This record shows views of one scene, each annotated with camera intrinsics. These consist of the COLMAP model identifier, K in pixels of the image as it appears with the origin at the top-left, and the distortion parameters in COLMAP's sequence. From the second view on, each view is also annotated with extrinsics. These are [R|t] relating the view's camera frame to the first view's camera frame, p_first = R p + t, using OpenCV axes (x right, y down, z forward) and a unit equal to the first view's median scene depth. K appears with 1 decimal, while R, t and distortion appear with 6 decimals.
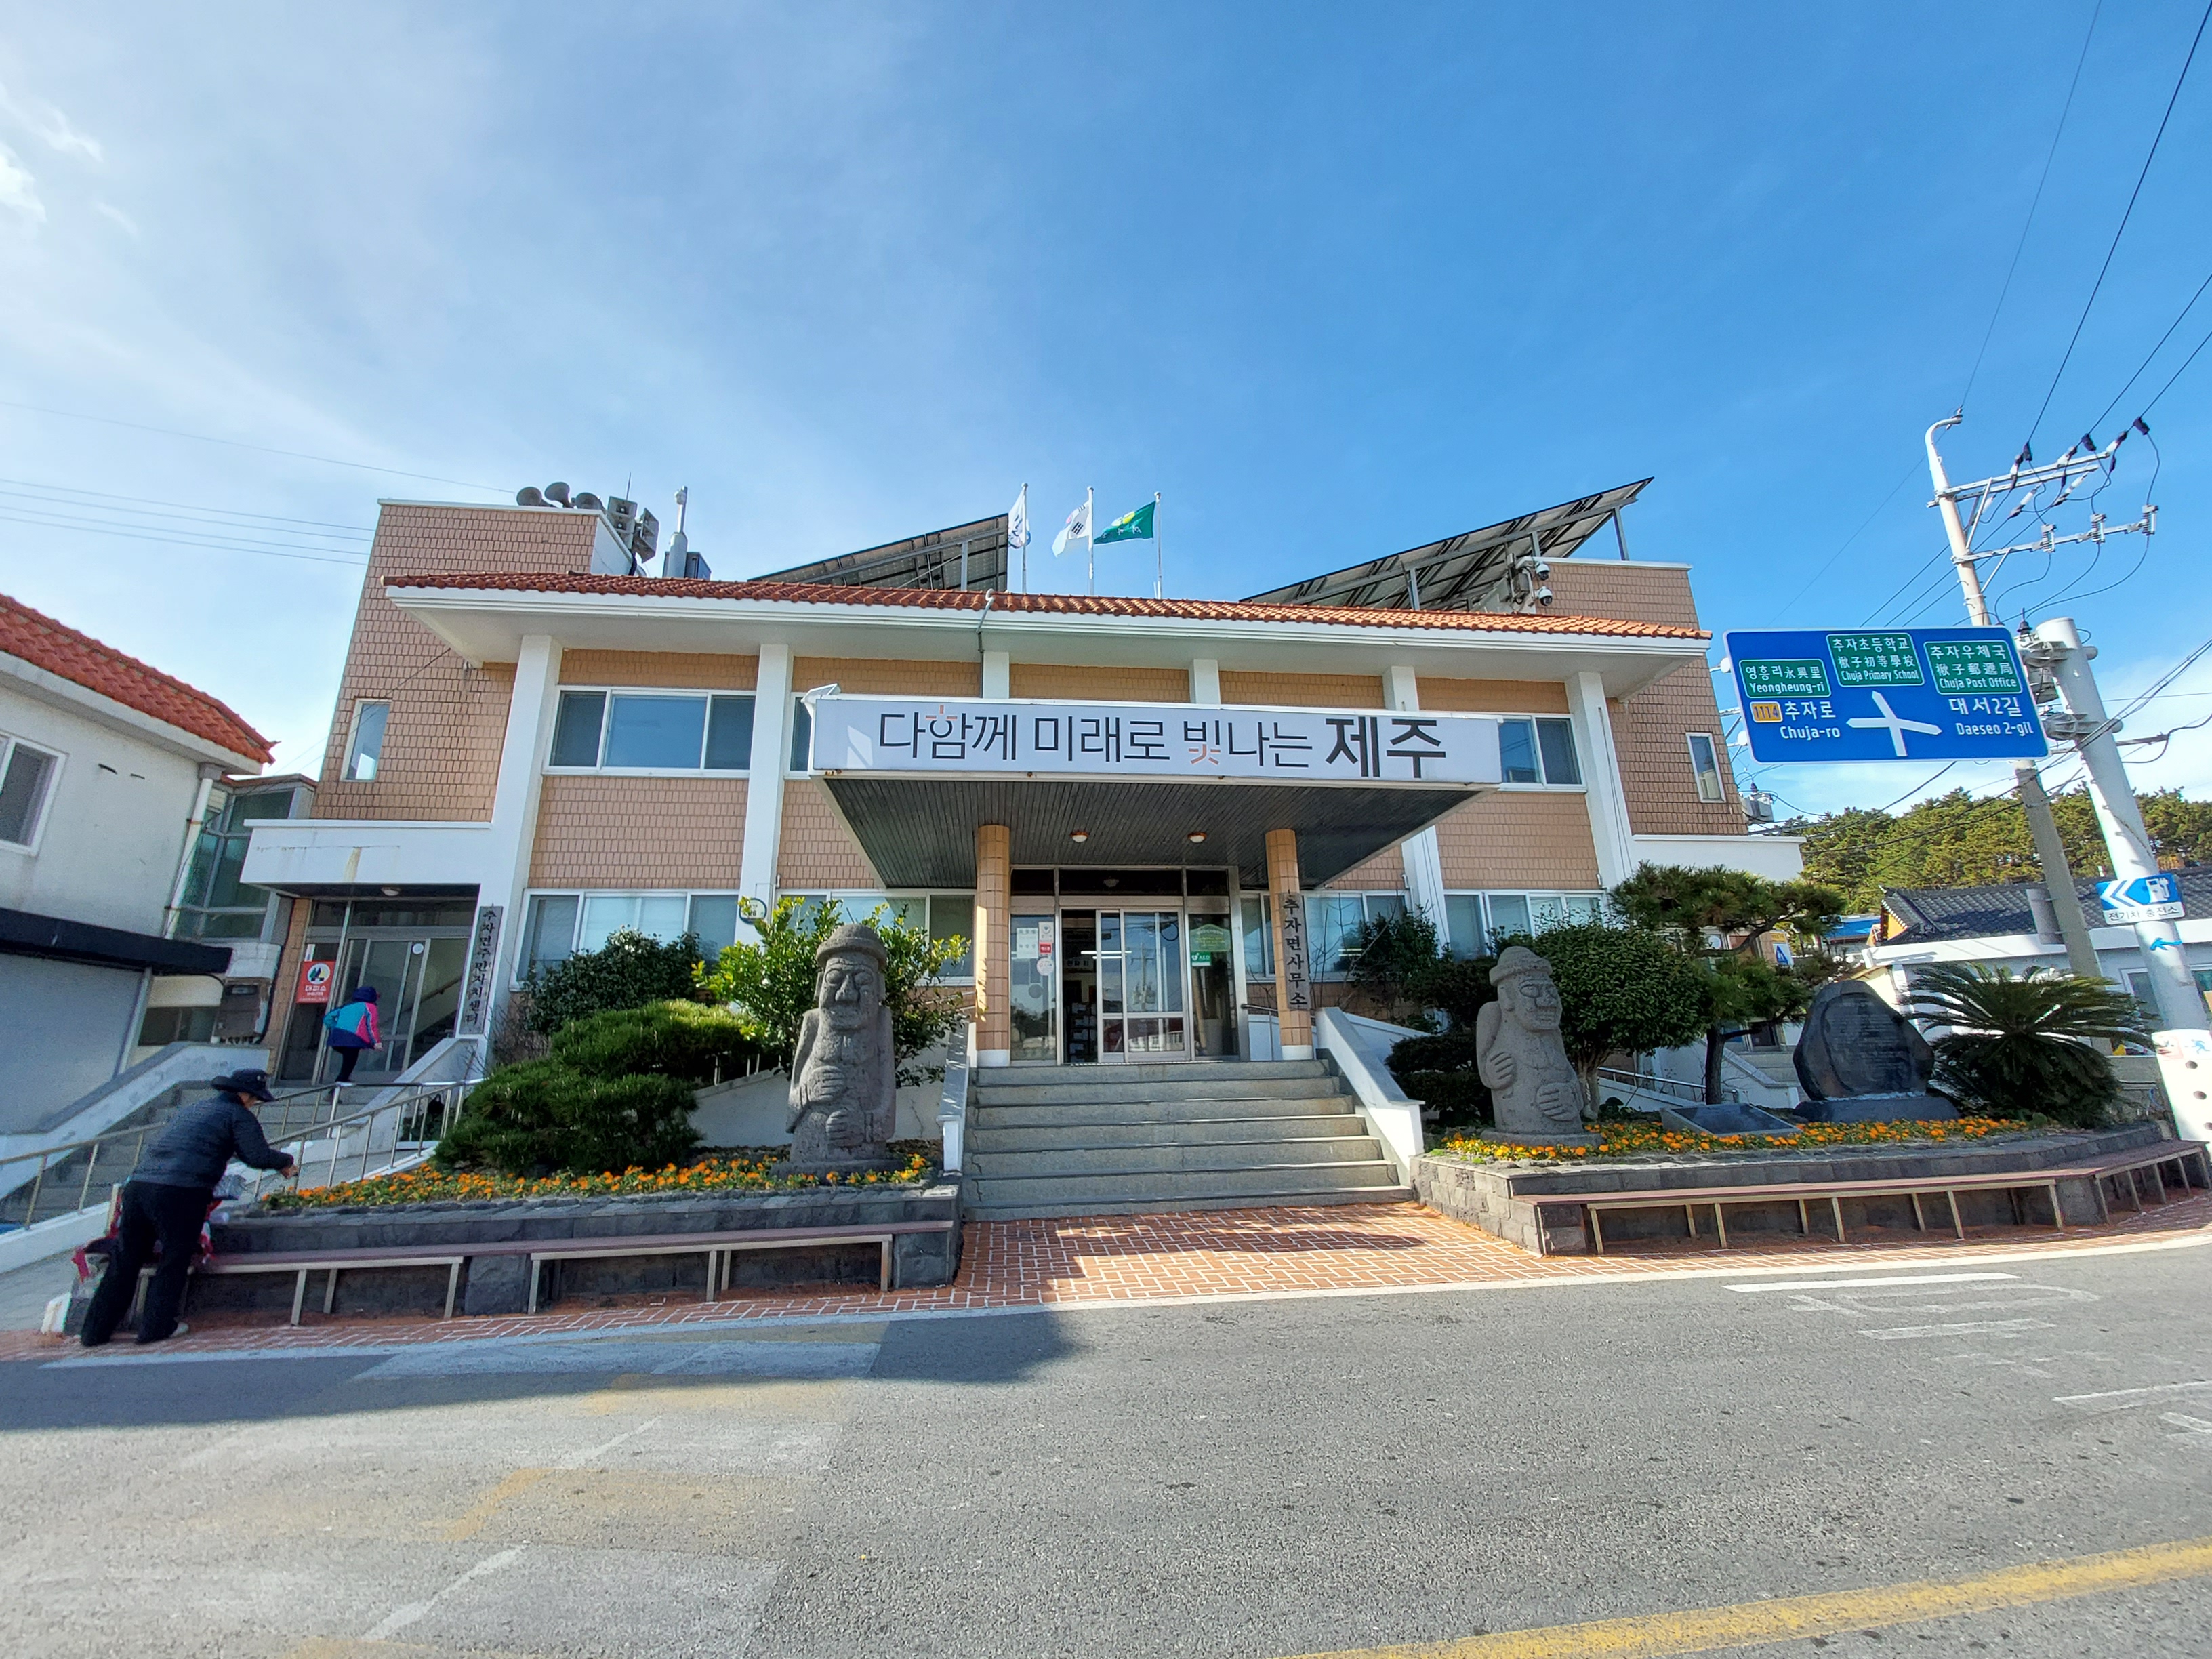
lens RADIAL K [[870.3, 0, 1098.7], [0, 870.3, 851.6], [0, 0, 1]] dist [-0.003058, -0.003411]
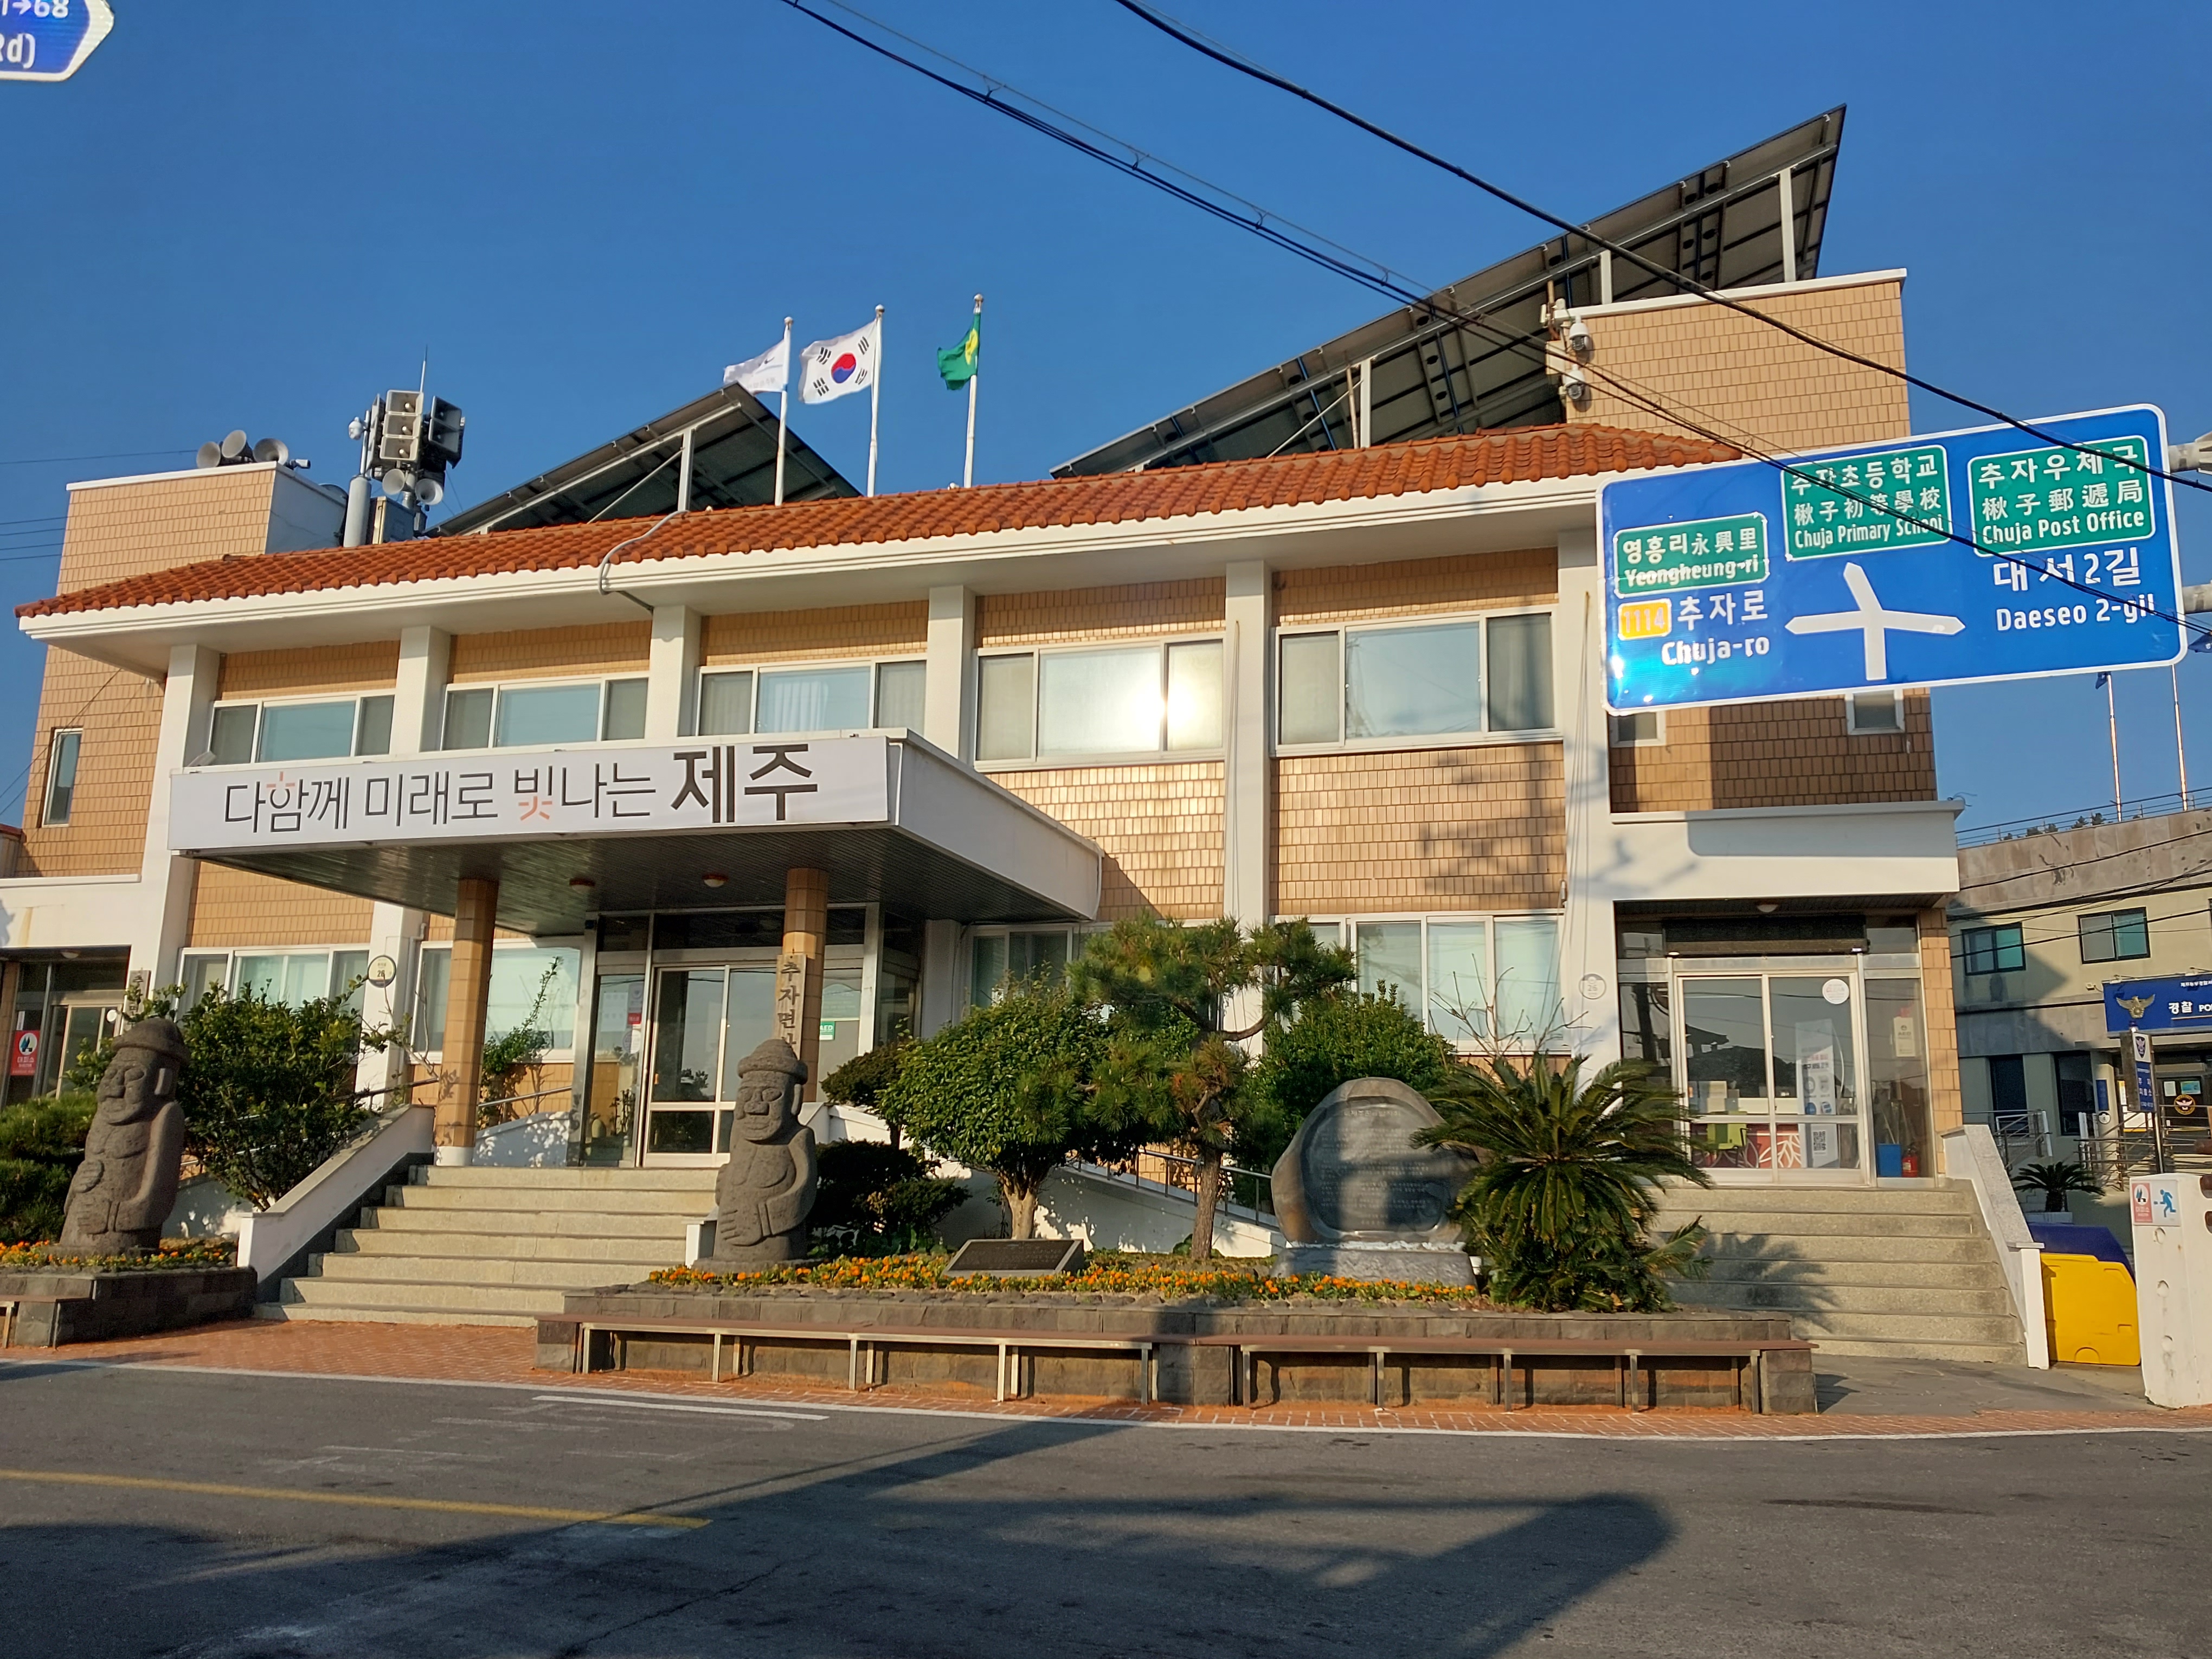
lens RADIAL K [[1744.6, 0, 1120.9], [0, 1744.6, 848.9], [0, 0, 1]] dist [0.033659, -0.022265]
pose [[0.919798, -0.036615, -0.390679, 0.907217], [0.058111, 0.997369, 0.043338, -0.078135], [0.388065, -0.062565, 0.919506, -0.243436]]
